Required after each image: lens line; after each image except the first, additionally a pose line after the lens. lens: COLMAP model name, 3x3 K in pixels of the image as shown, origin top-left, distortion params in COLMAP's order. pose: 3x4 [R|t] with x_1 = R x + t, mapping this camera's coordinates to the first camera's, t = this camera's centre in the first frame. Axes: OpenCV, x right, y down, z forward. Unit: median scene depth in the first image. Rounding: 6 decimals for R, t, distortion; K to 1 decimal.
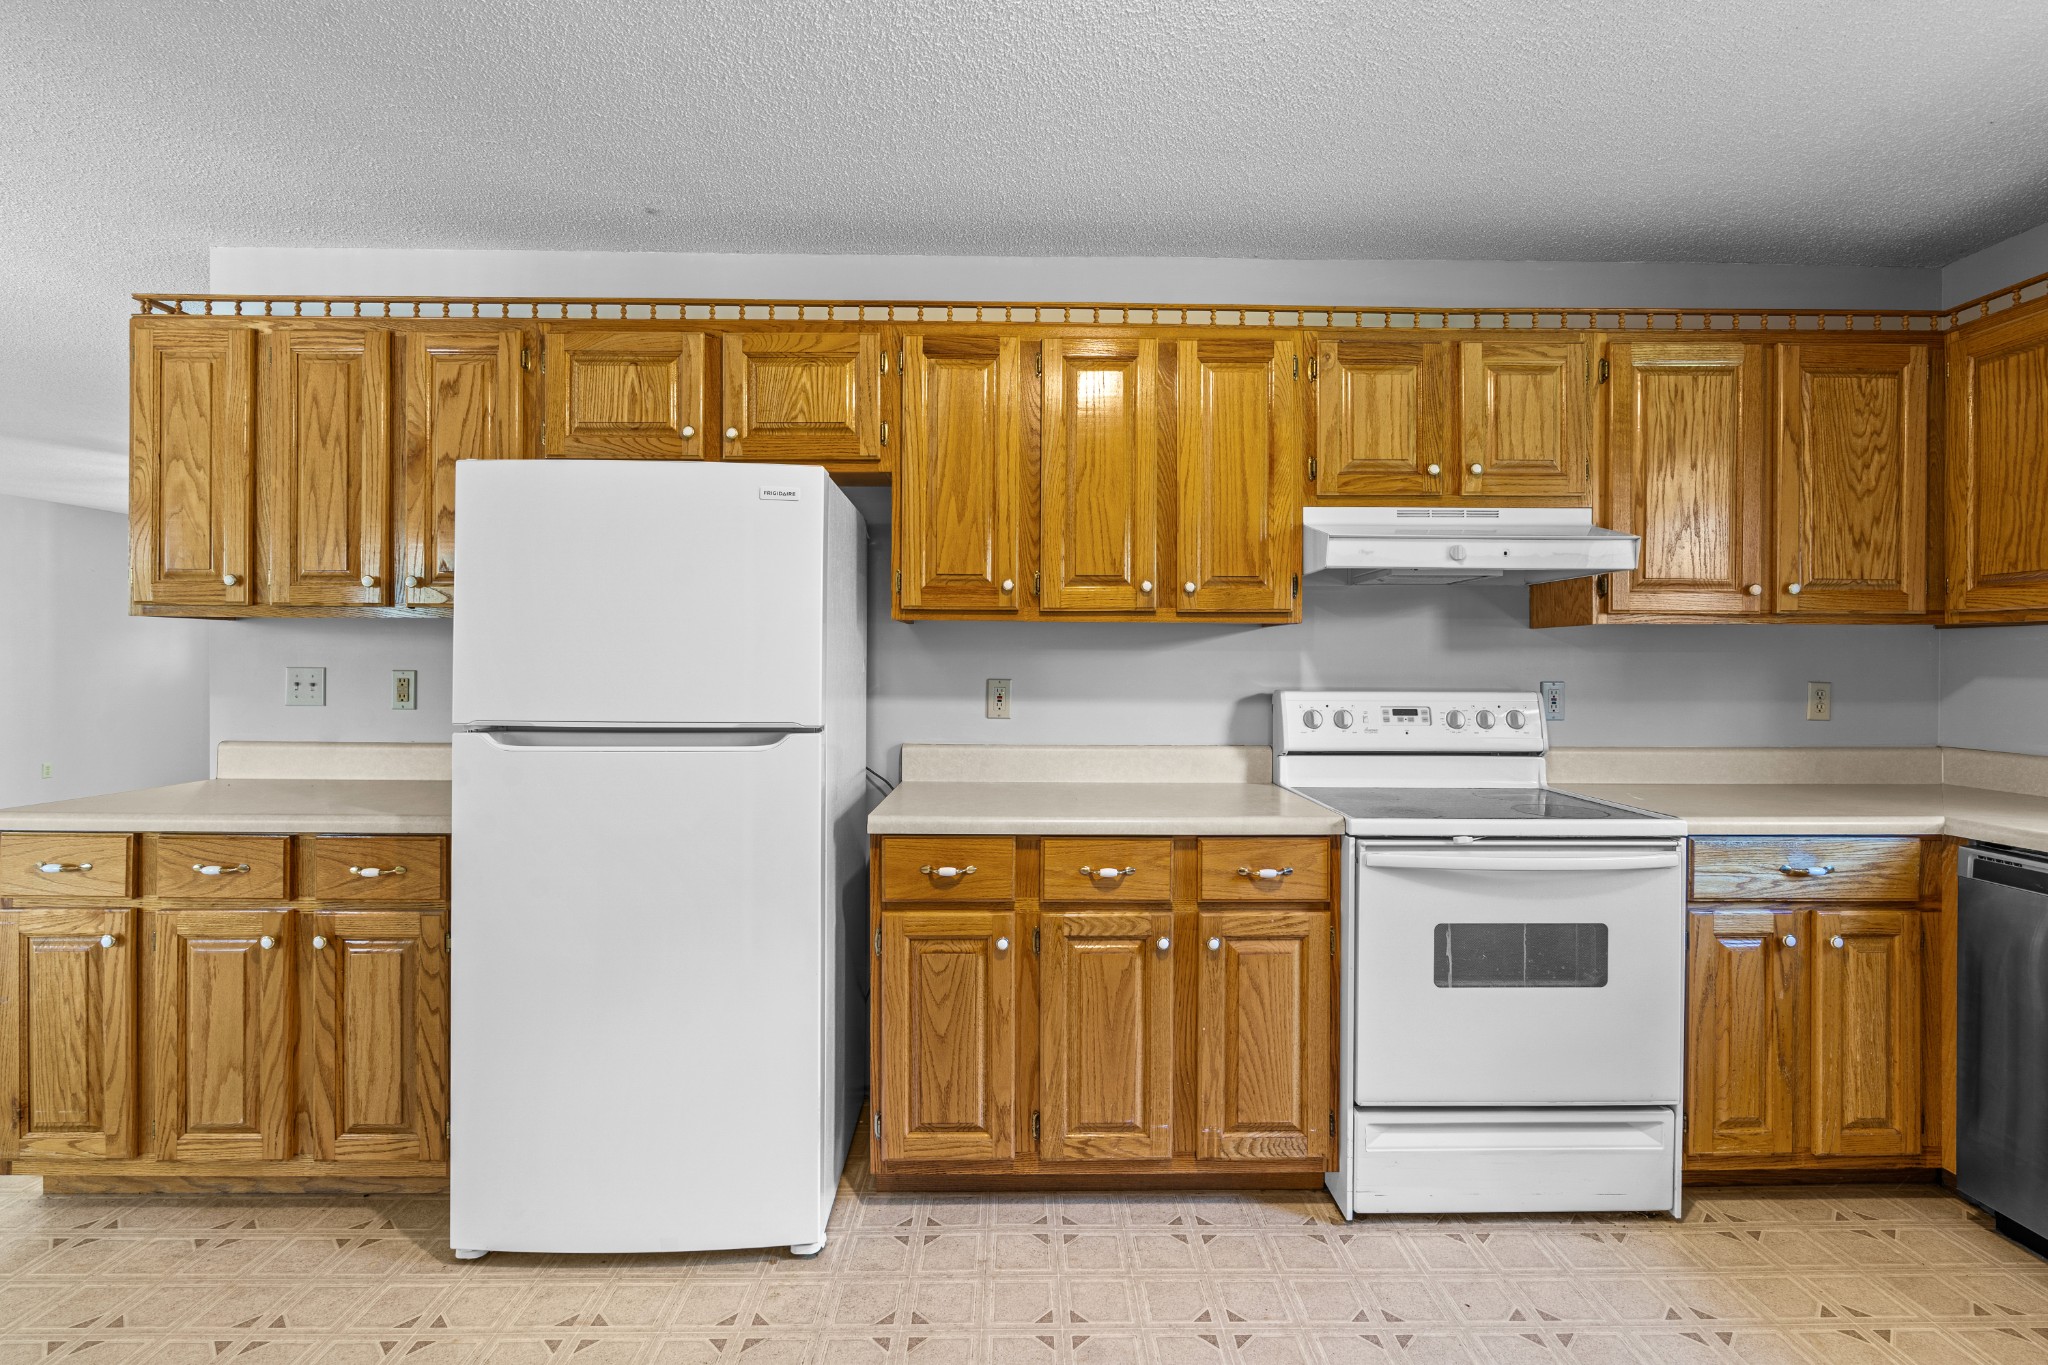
lens RADIAL K [[929.5, 0, 1024.0], [0, 929.5, 682.5], [0, 0, 1]] dist [-0.013516, 0.006263]
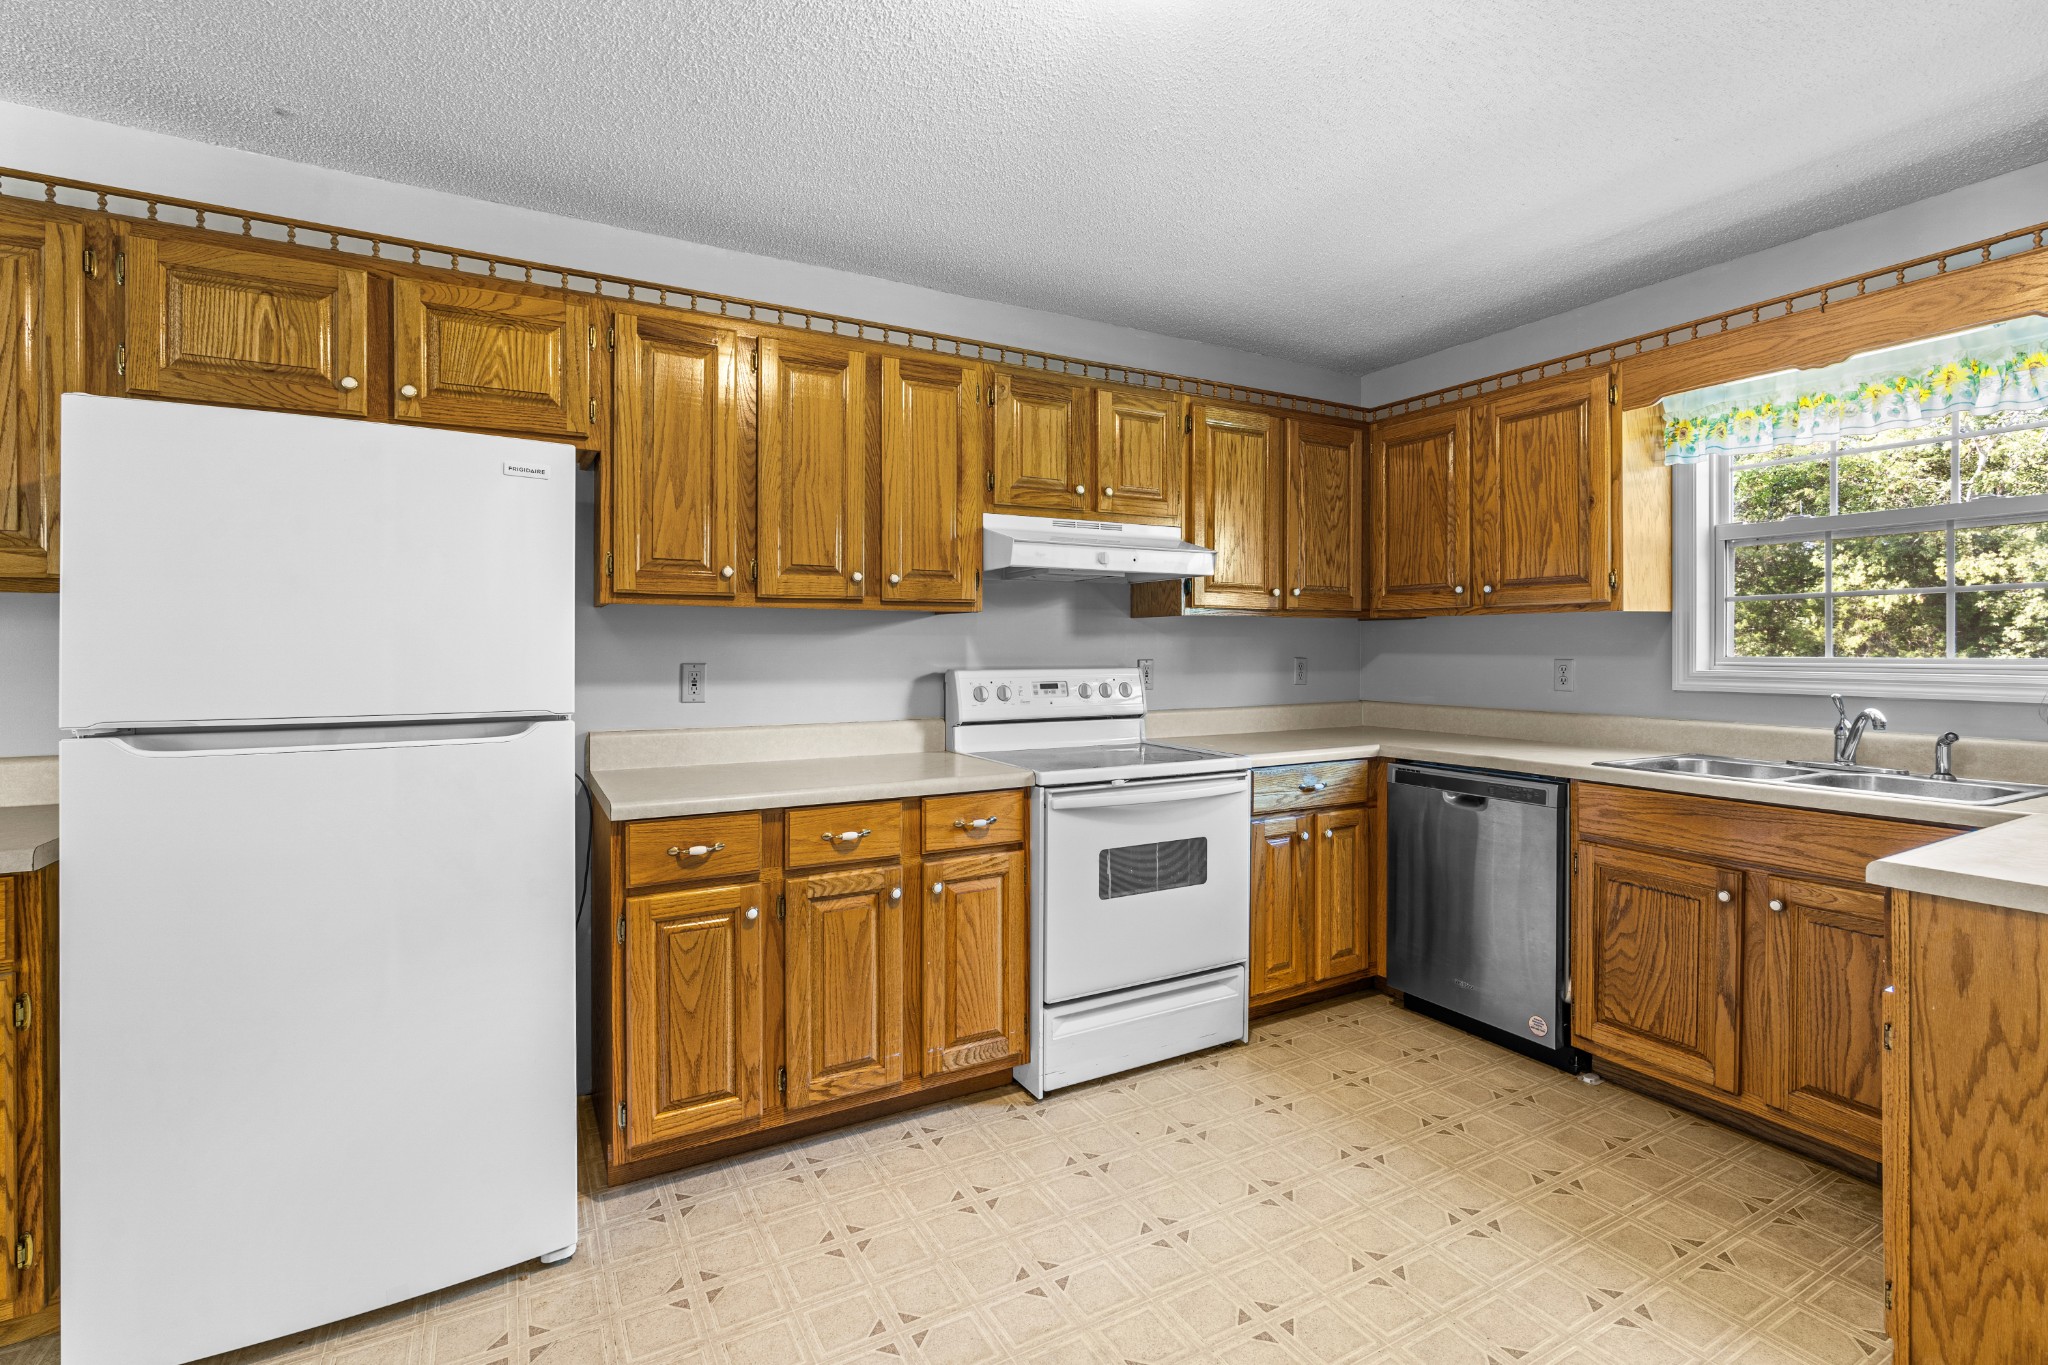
lens RADIAL K [[929.5, 0, 1024.0], [0, 929.5, 682.5], [0, 0, 1]] dist [-0.013516, 0.006263]
pose [[0.880757, -0.023312, 0.472995, -0.221394], [0.015810, 0.999678, 0.019832, 0.002917], [-0.473305, -0.009989, 0.880842, -0.065332]]
